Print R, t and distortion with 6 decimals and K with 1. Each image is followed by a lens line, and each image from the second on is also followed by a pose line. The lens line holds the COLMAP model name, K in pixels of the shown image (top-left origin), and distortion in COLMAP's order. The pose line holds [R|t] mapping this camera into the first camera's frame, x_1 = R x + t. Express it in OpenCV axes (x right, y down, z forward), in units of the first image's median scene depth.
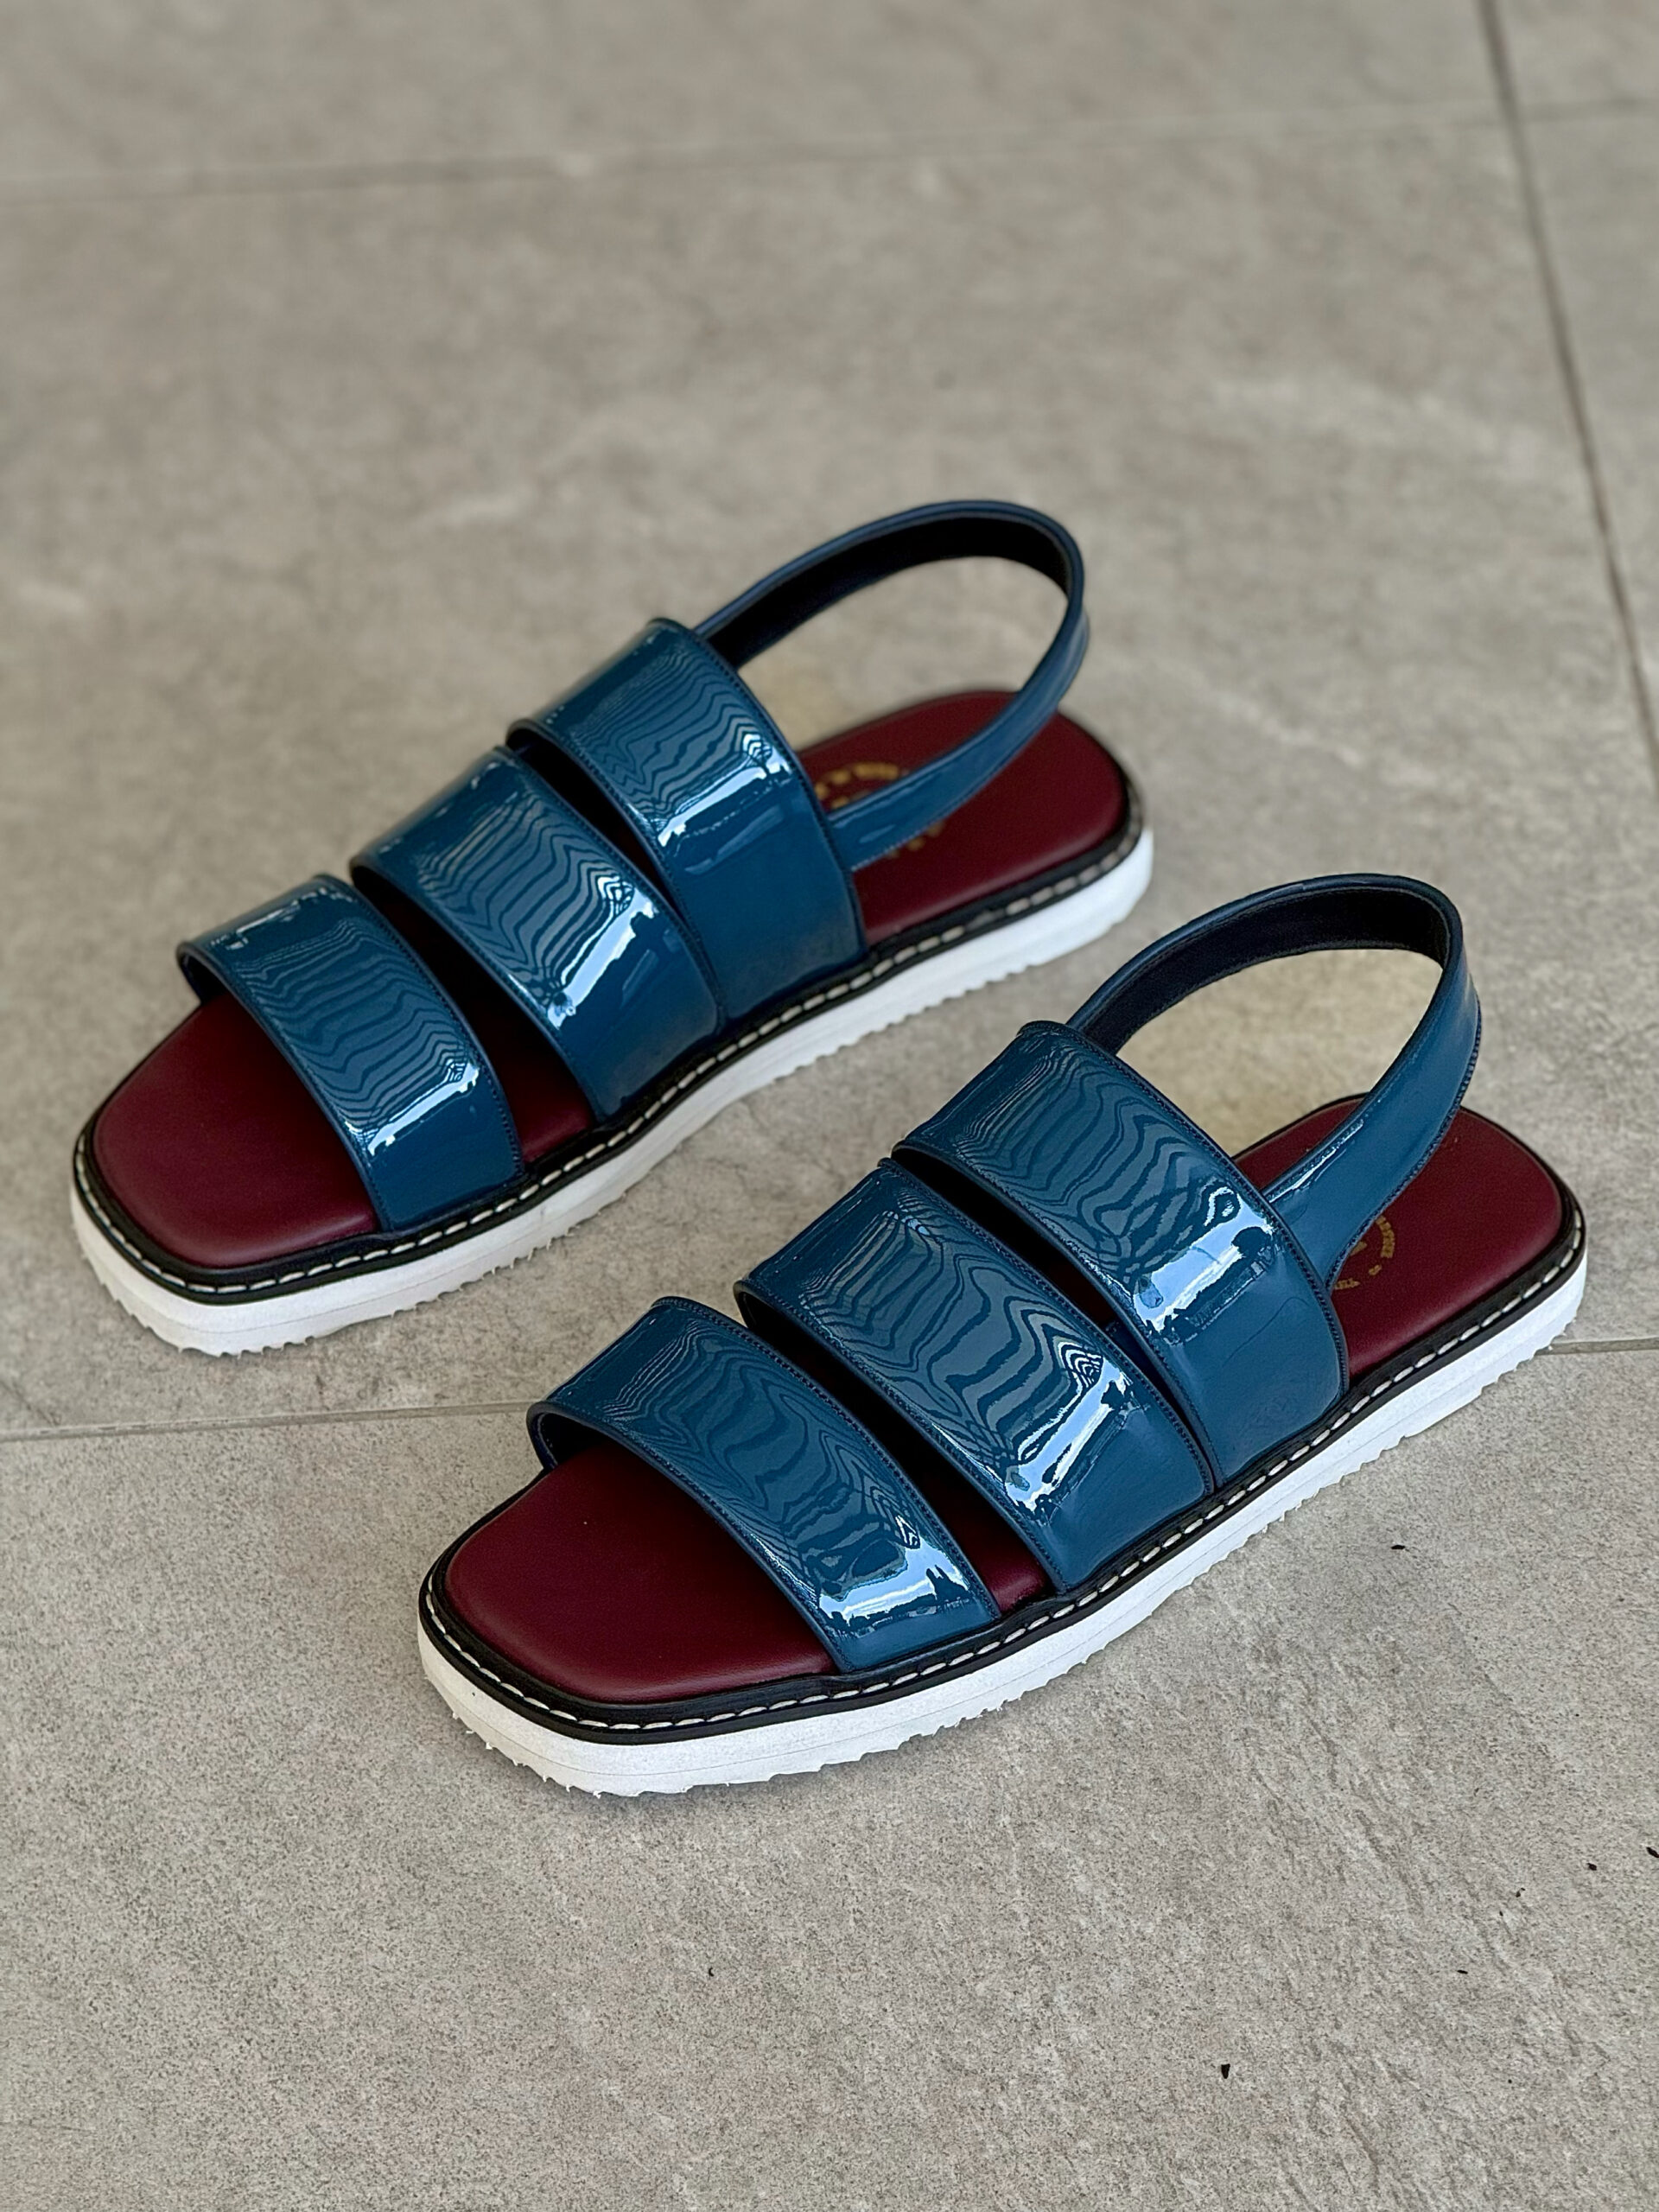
lens RADIAL K [[7583.0, 0, 829.5], [0, 7583.0, 1106.0], [0, 0, 1]] dist [0.176567, 1.649434]
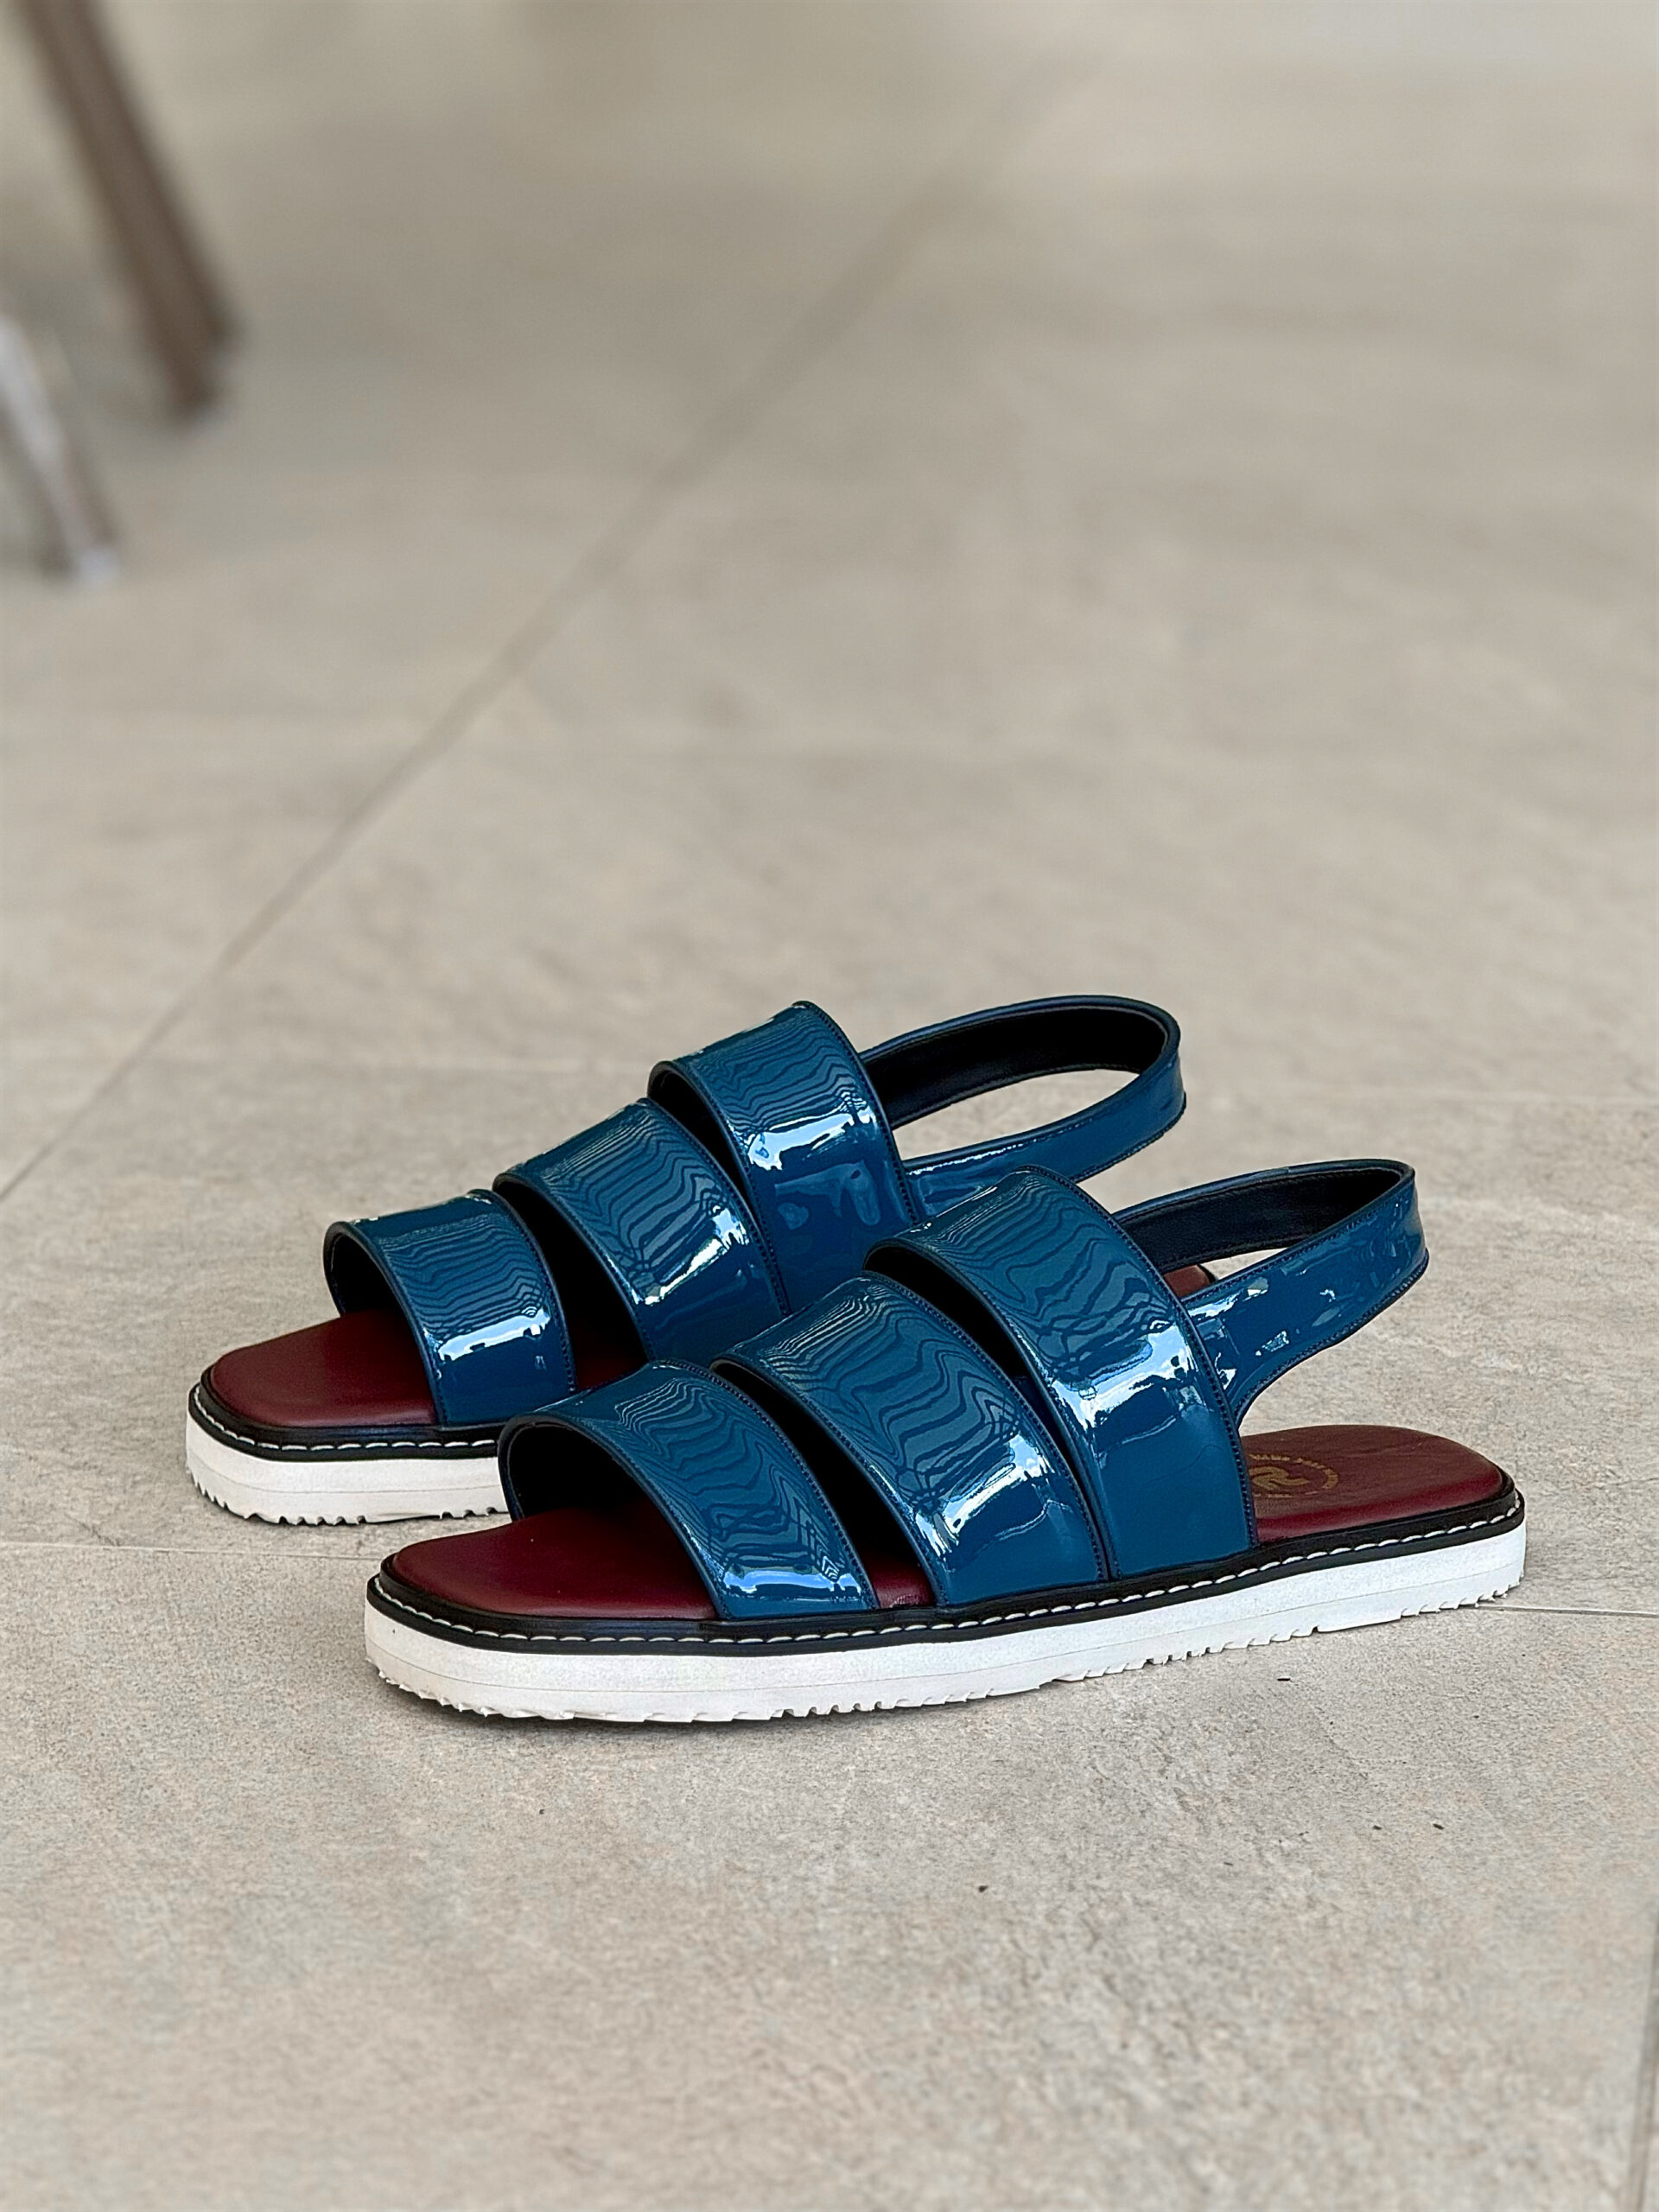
lens RADIAL K [[7583.0, 0, 829.5], [0, 7583.0, 1106.0], [0, 0, 1]] dist [0.176567, 1.649434]
pose [[0.978726, 0.099025, -0.179693, 0.202115], [-0.167966, 0.889680, -0.424567, 0.463479], [0.117826, 0.445717, 0.887386, 0.013595]]
